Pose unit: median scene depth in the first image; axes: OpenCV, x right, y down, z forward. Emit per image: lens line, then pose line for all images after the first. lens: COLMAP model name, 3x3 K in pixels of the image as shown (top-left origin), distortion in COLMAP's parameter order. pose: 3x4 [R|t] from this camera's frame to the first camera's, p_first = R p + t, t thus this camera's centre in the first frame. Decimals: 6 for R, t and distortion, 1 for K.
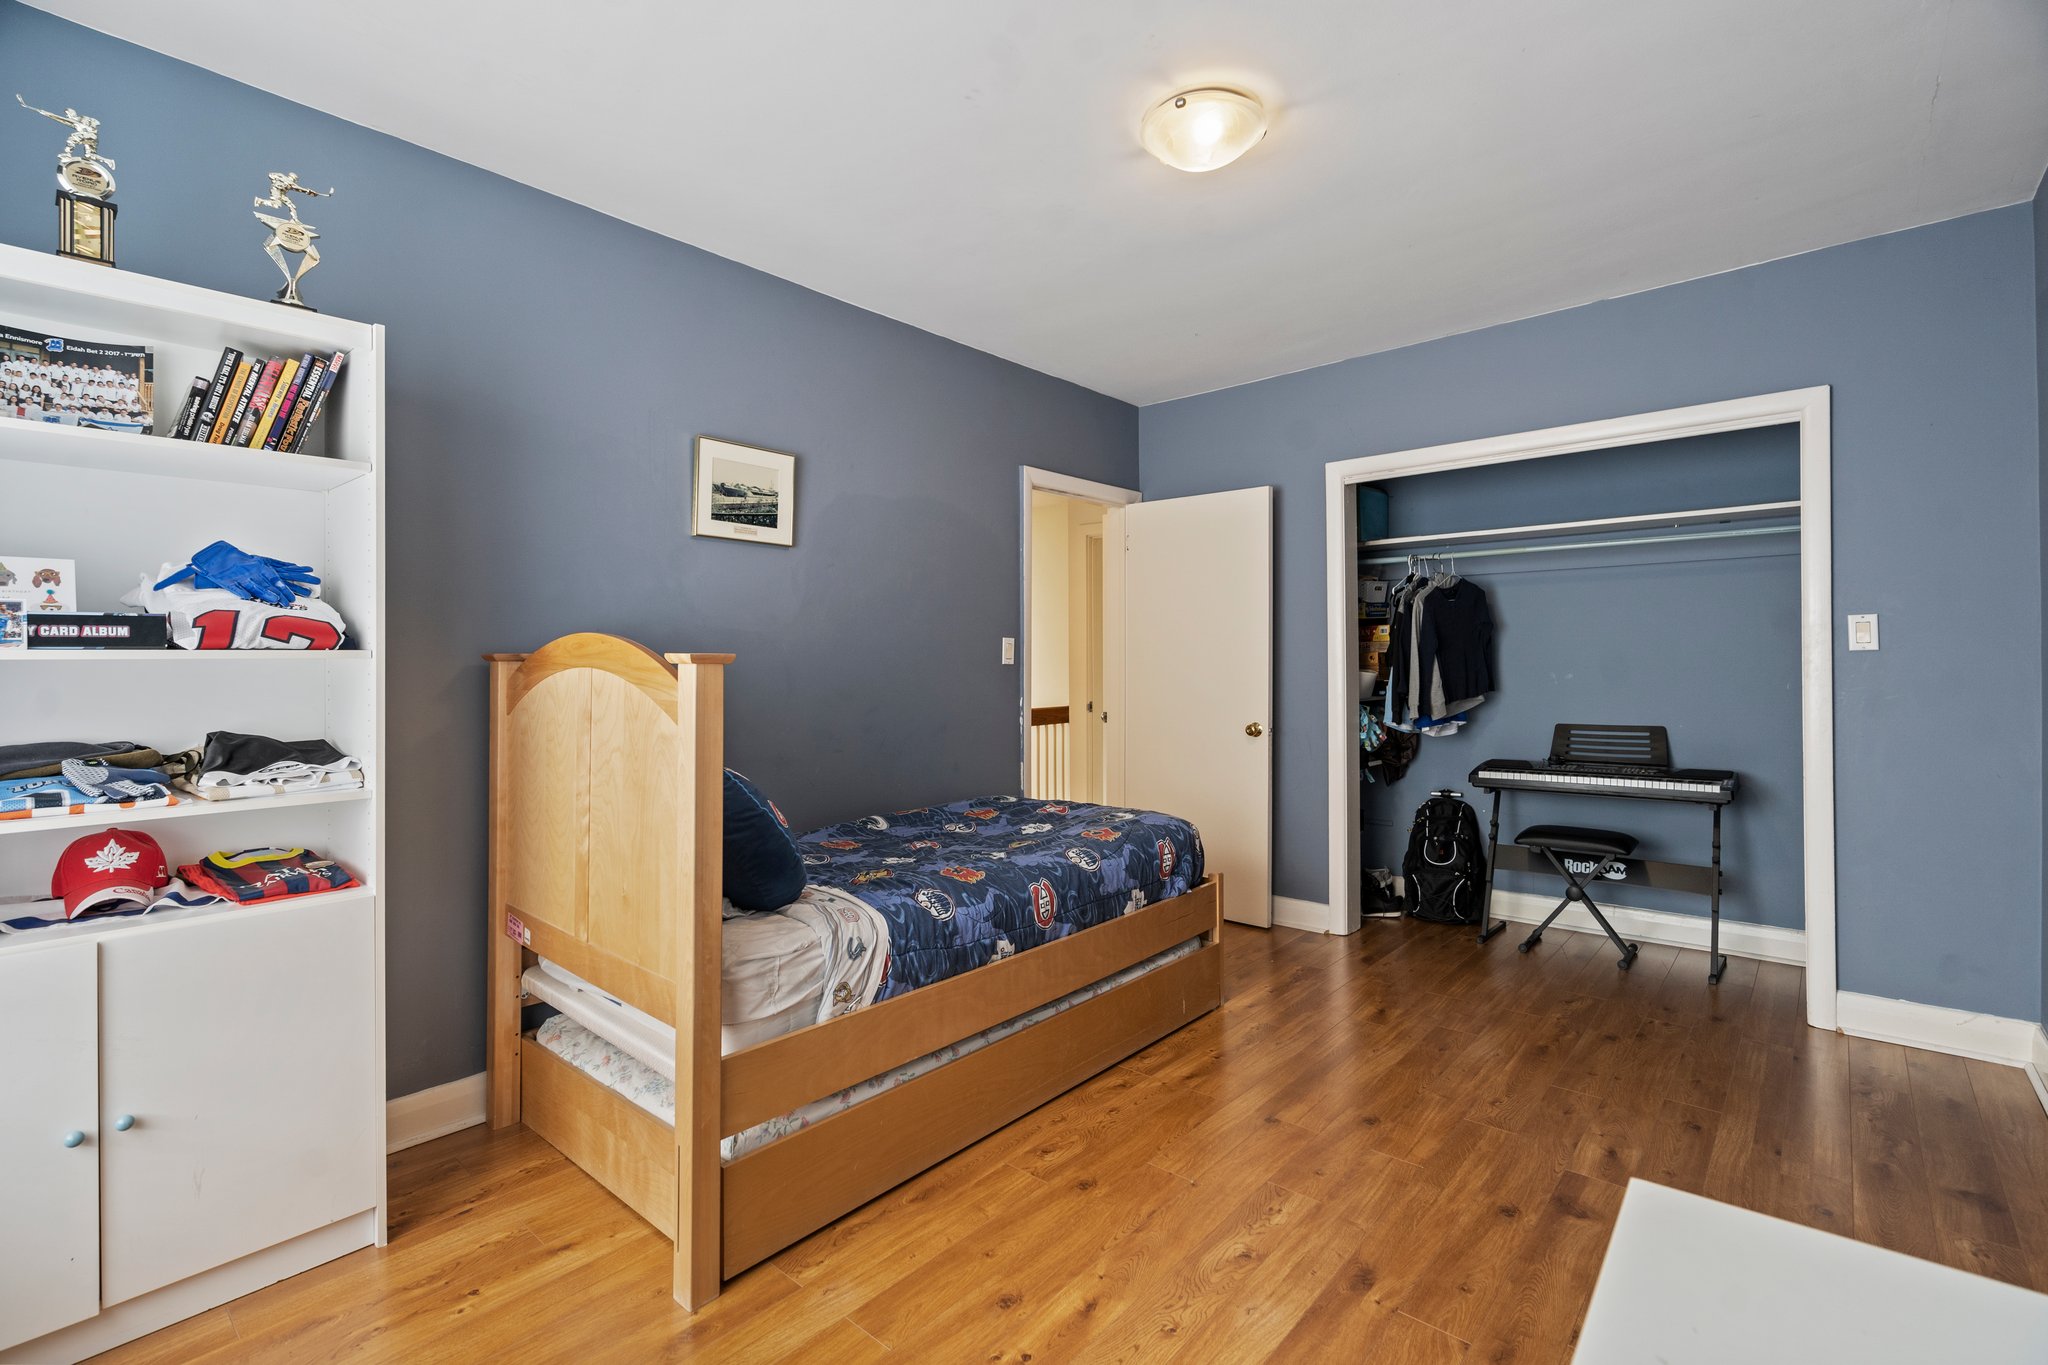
lens RADIAL K [[930.9, 0, 1007.7], [0, 930.9, 655.7], [0, 0, 1]] dist [-0.006129, 0.004572]
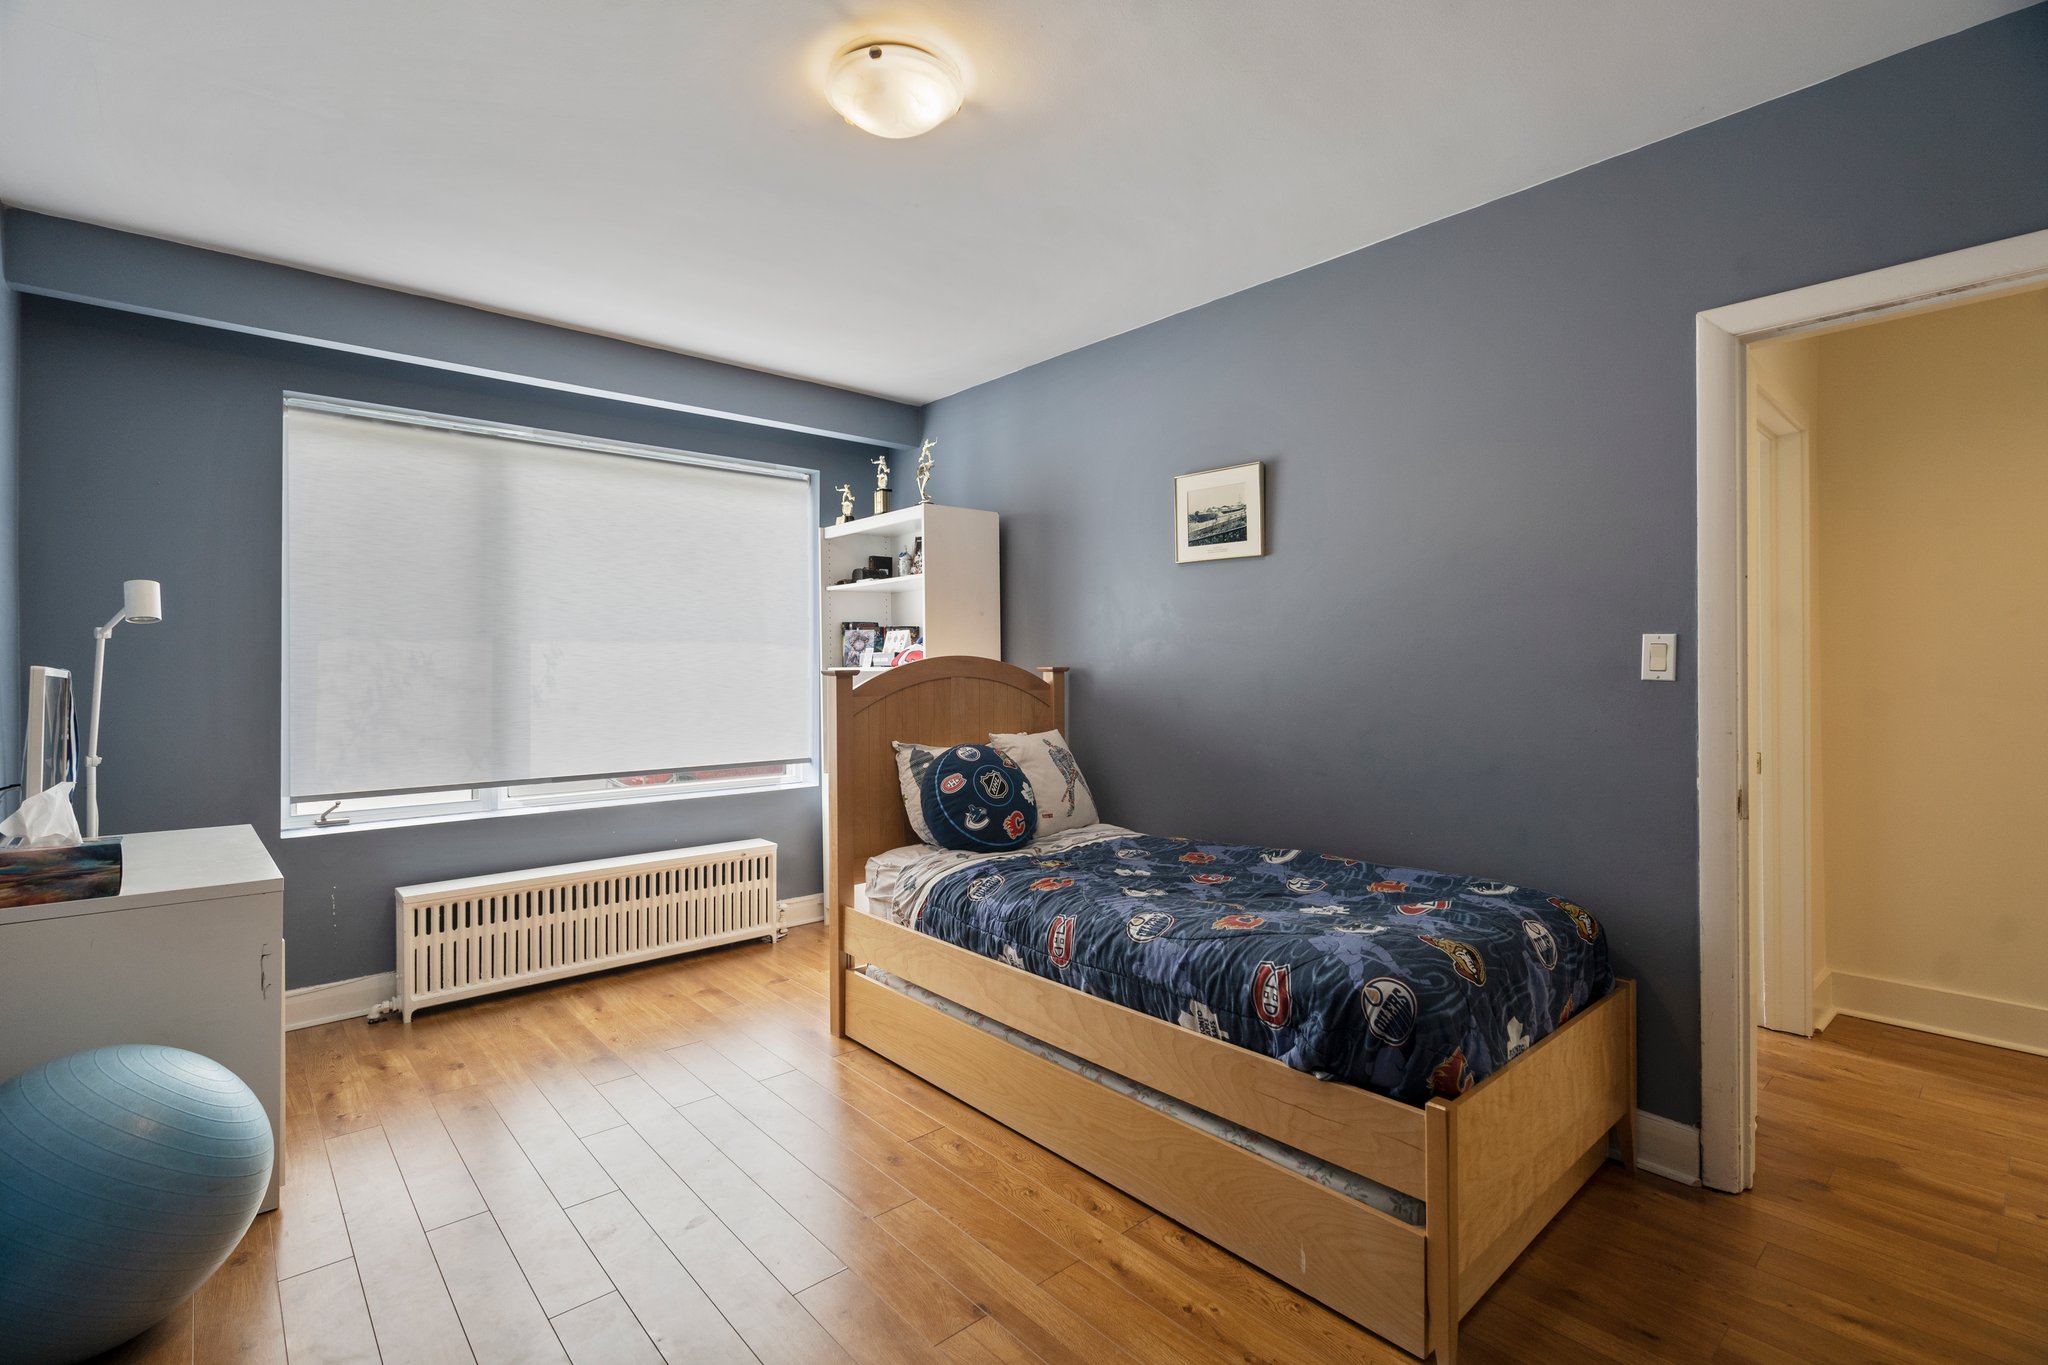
lens RADIAL K [[930.9, 0, 1014.1], [0, 930.9, 659.4], [0, 0, 1]] dist [-0.006129, 0.004572]
pose [[-0.116414, -0.003861, -0.993193, 0.791194], [0.008282, 0.999954, -0.004858, -0.005485], [0.993166, -0.008791, -0.116377, 0.877042]]
